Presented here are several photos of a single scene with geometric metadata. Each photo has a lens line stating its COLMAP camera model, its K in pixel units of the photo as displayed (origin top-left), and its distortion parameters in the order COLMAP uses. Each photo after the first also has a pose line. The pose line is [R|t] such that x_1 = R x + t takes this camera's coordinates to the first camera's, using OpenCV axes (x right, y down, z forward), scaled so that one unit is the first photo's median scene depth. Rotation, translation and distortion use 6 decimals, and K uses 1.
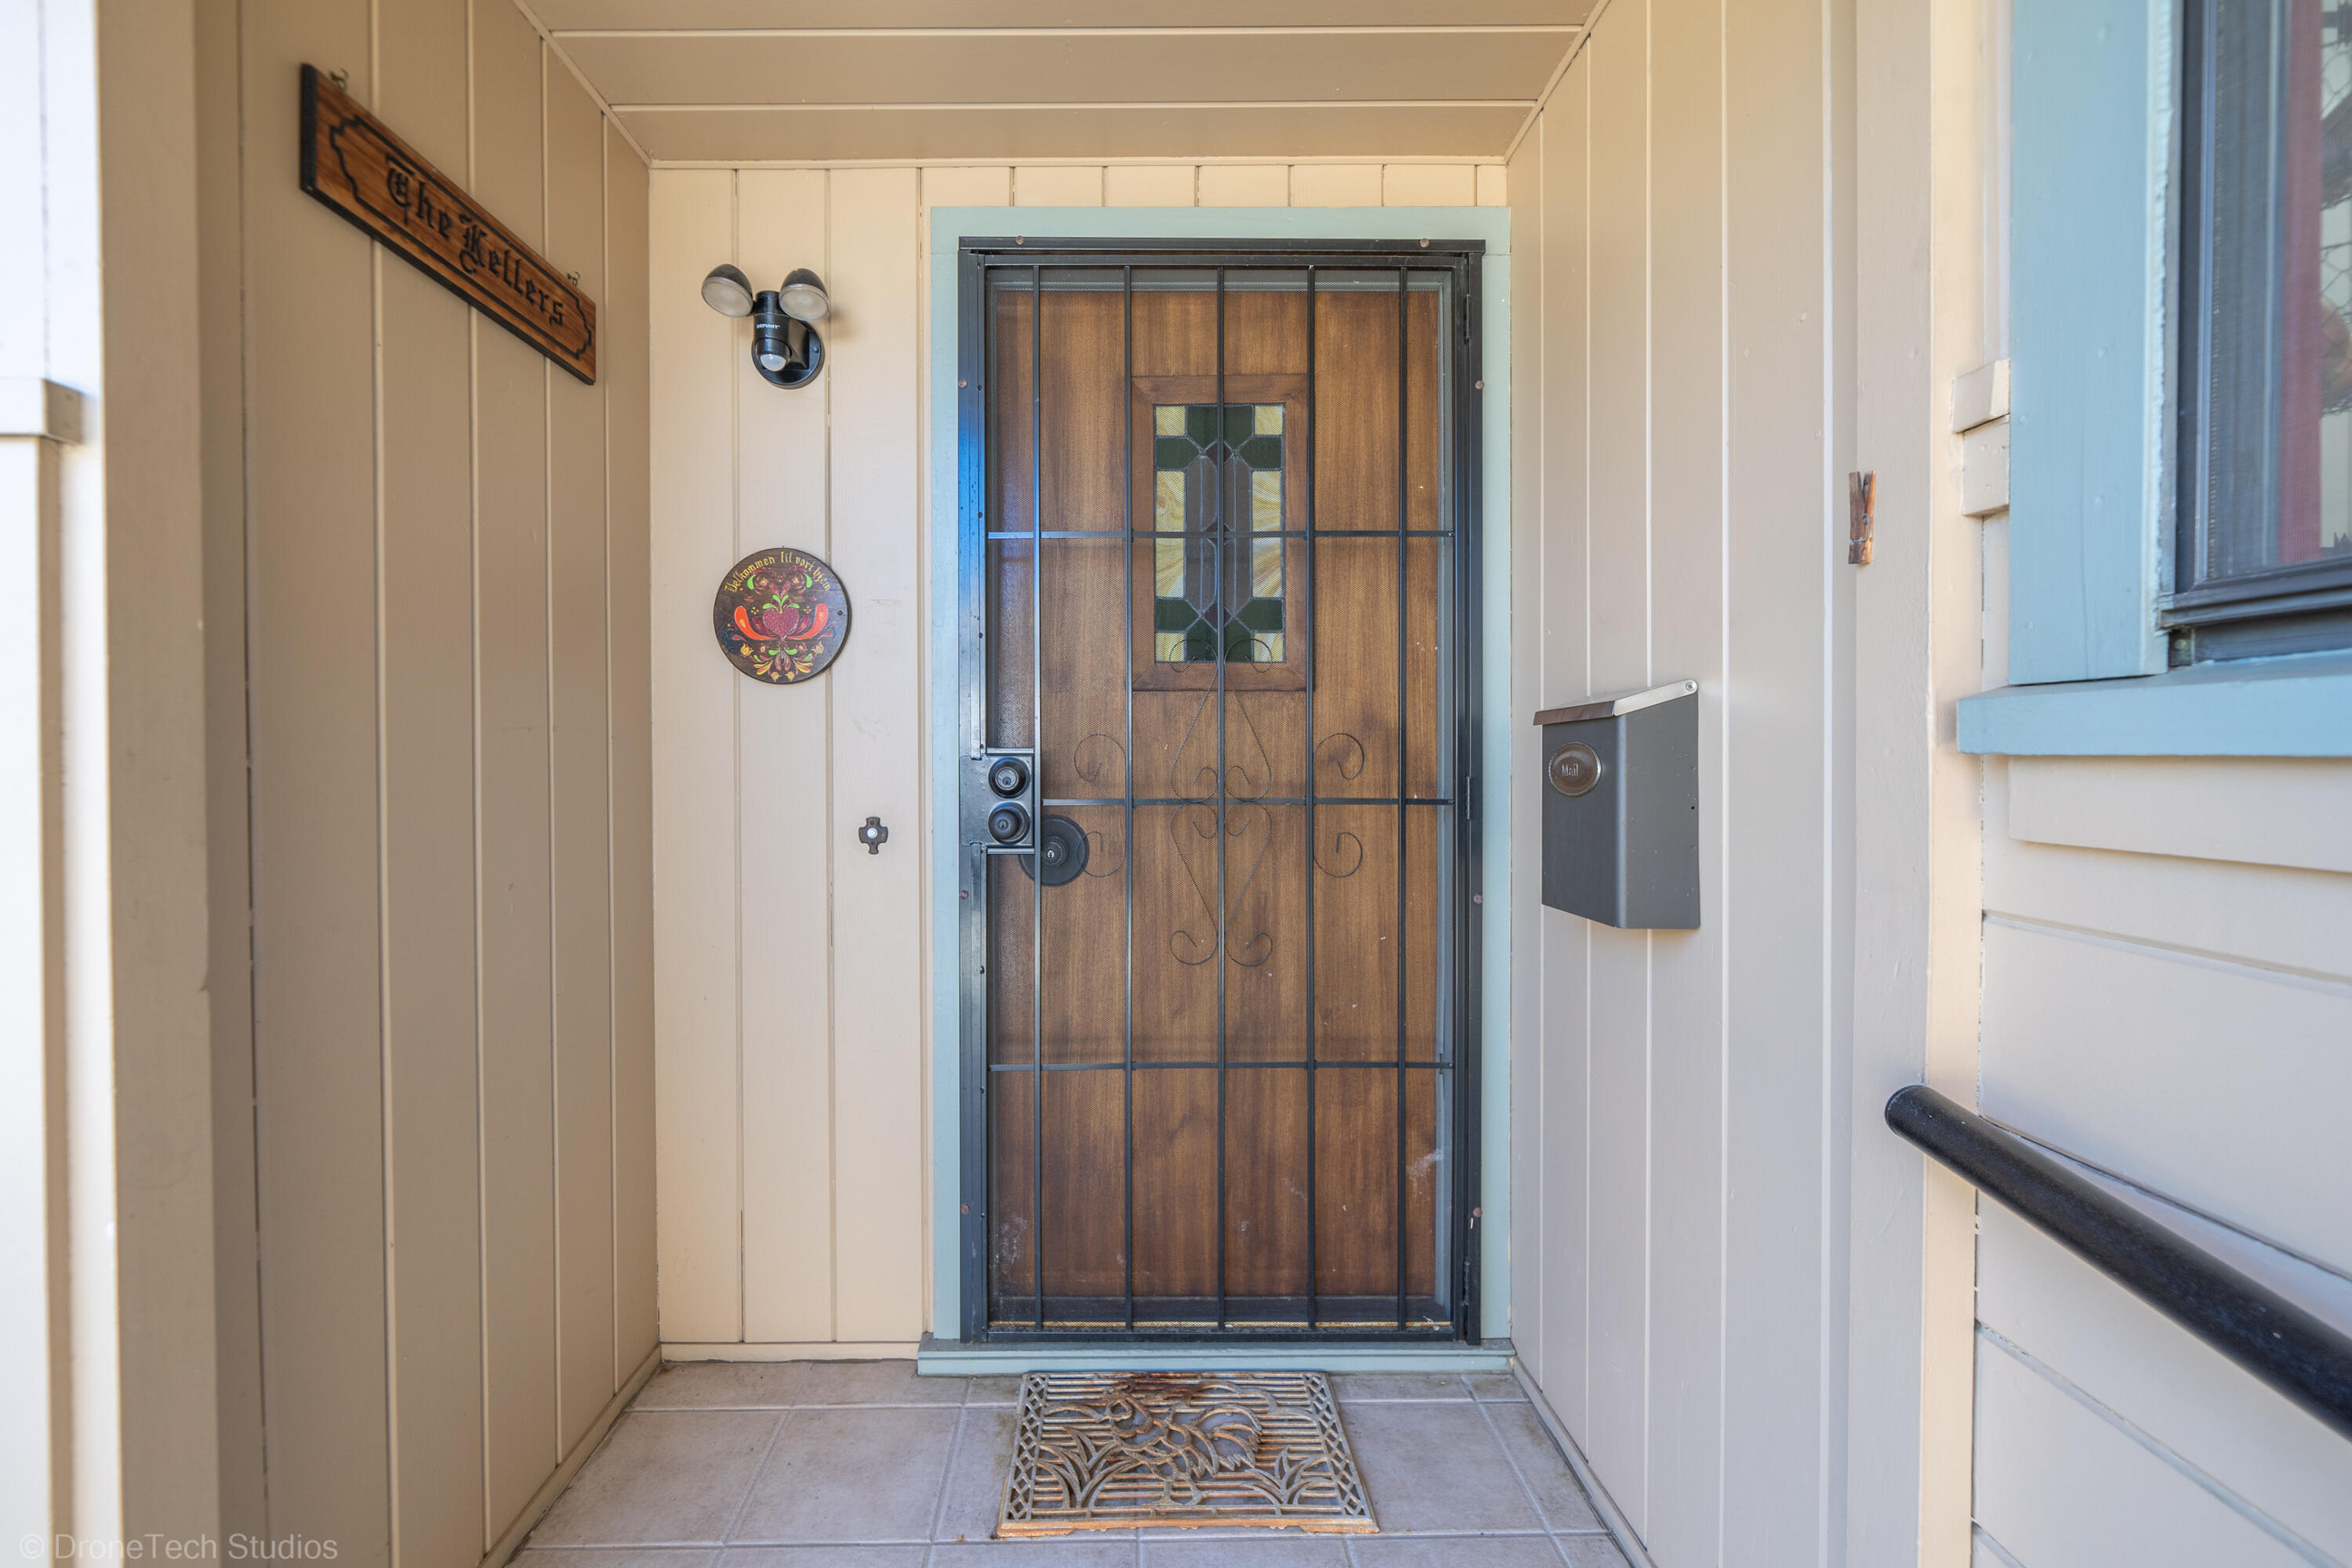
lens RADIAL K [[995.8, 0, 1128.8], [0, 995.8, 767.4], [0, 0, 1]] dist [0.000976, 0.000048]
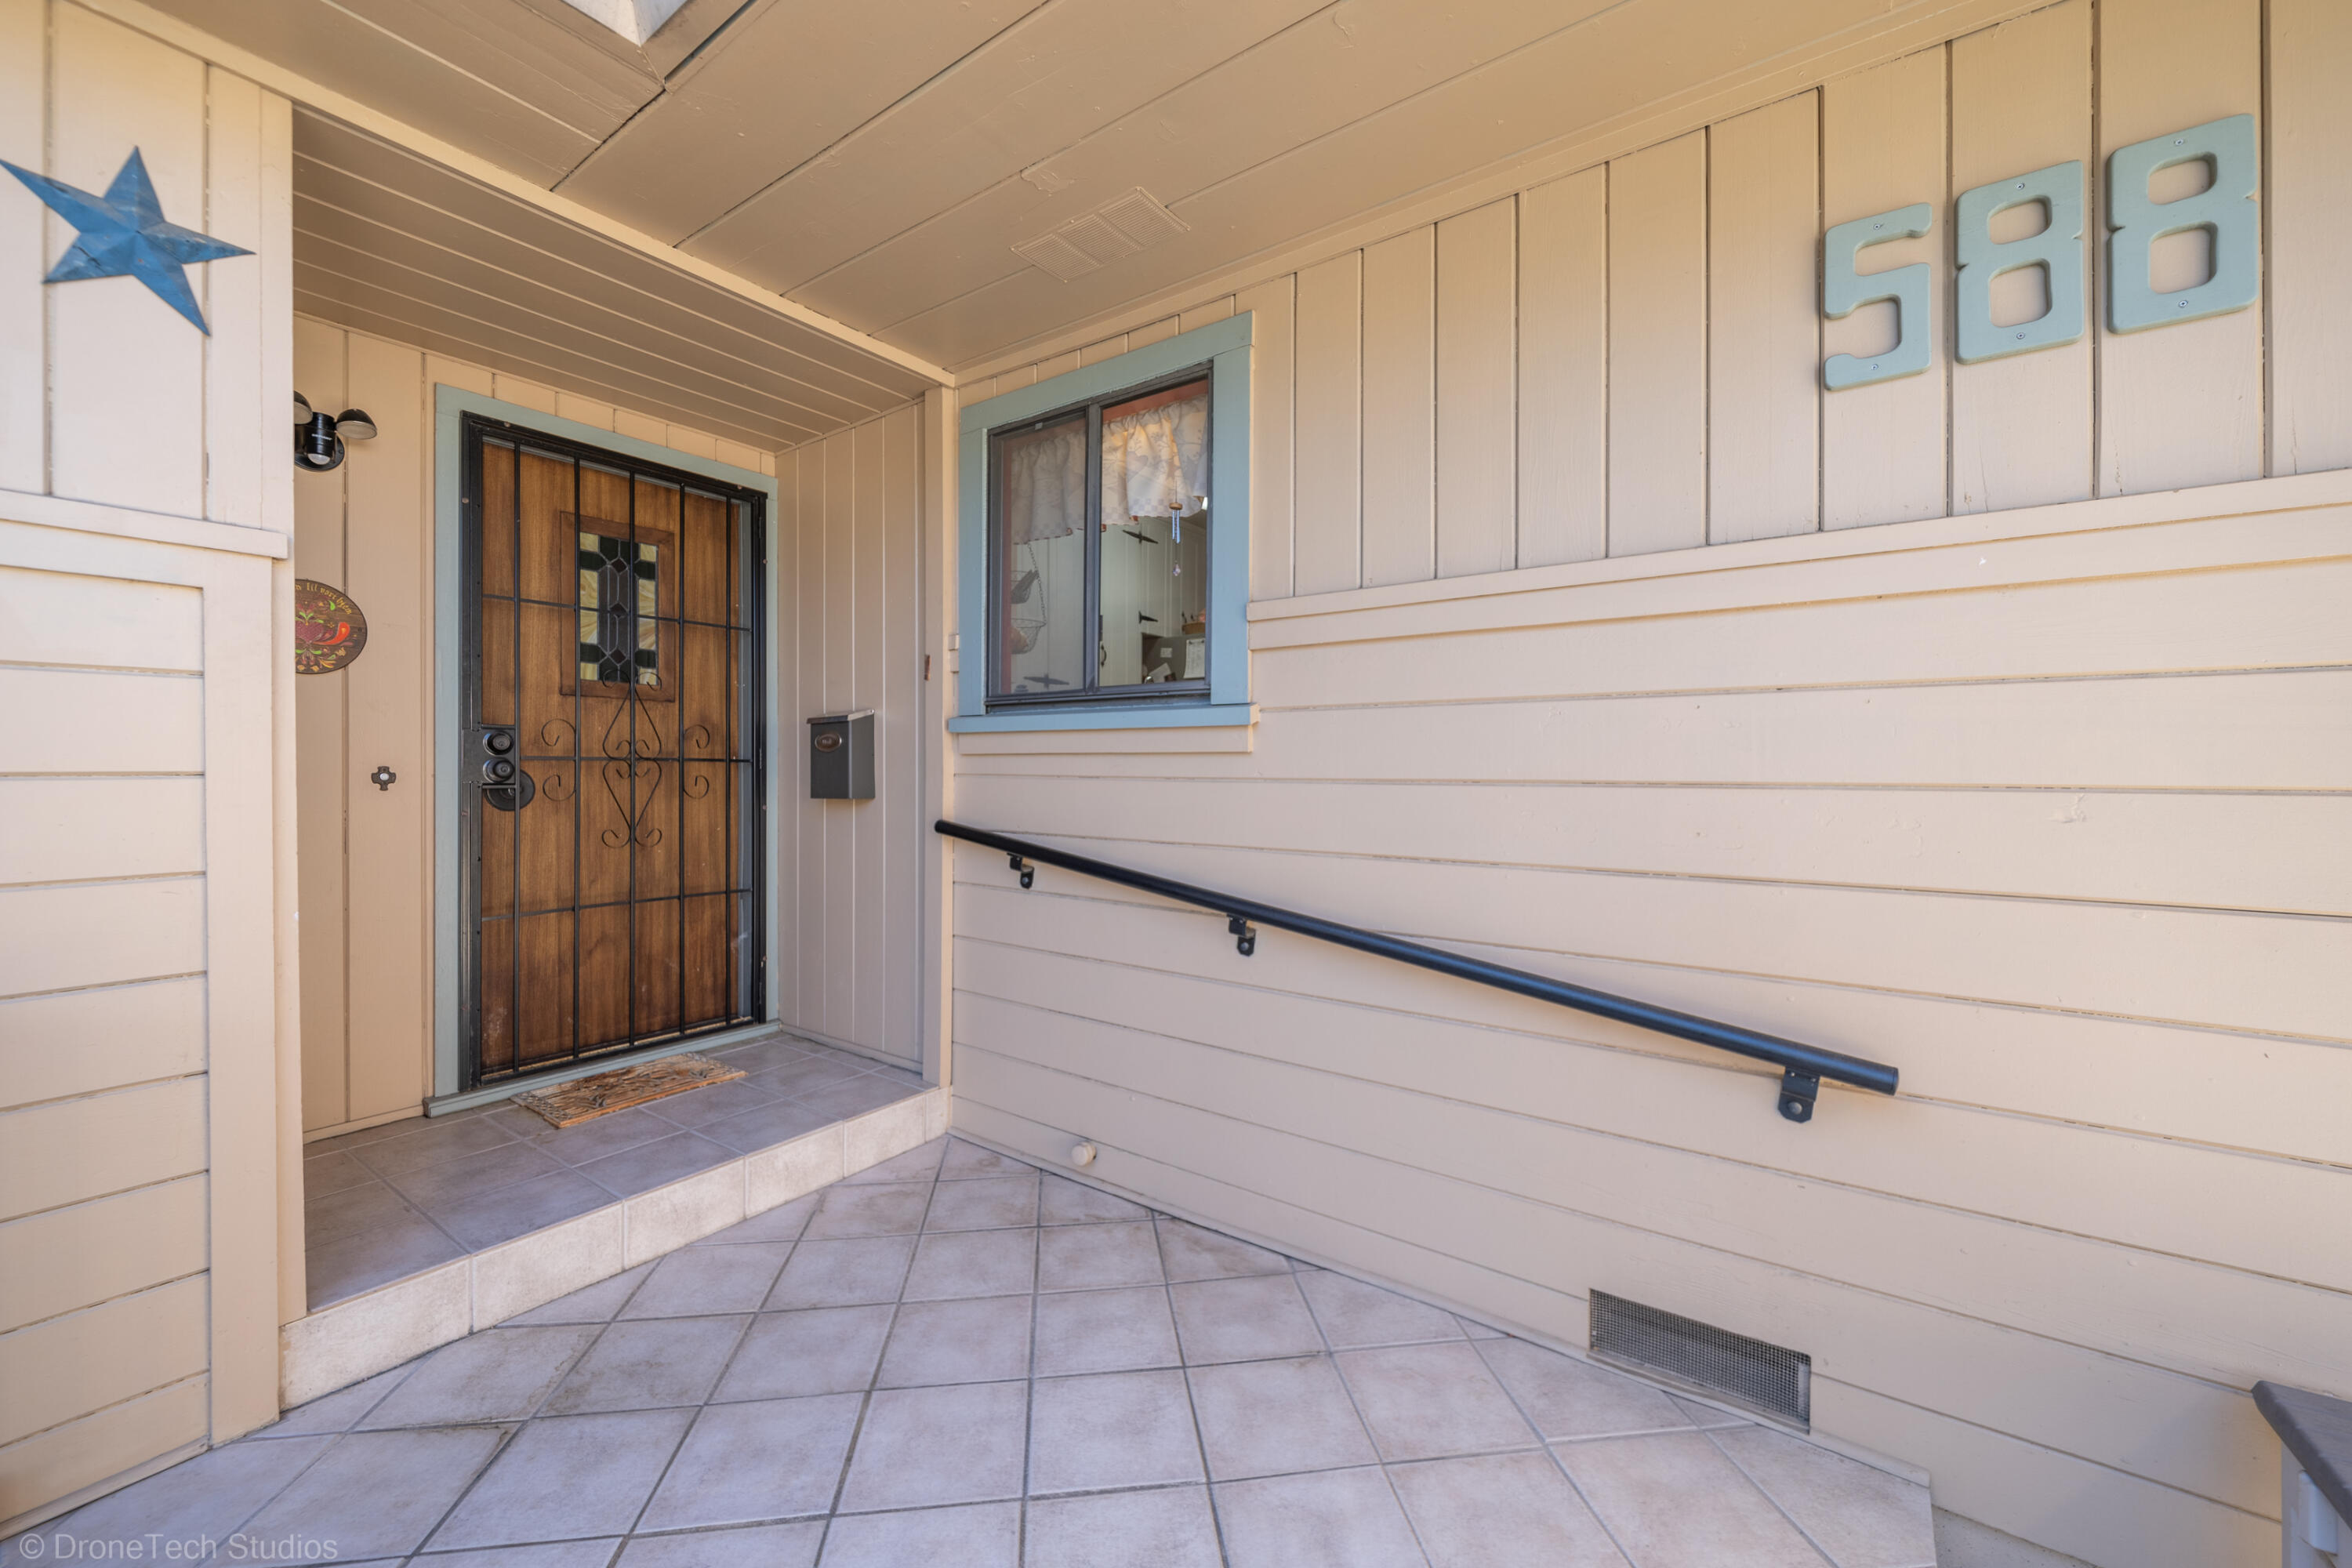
lens RADIAL K [[944.9, 0, 1183.3], [0, 944.9, 775.8], [0, 0, 1]] dist [-0.000228, -0.000050]
pose [[0.584027, 0.003154, 0.811728, -0.718530], [0.005303, 0.999956, -0.007700, 0.082403], [-0.811717, 0.008801, 0.583985, -0.836366]]
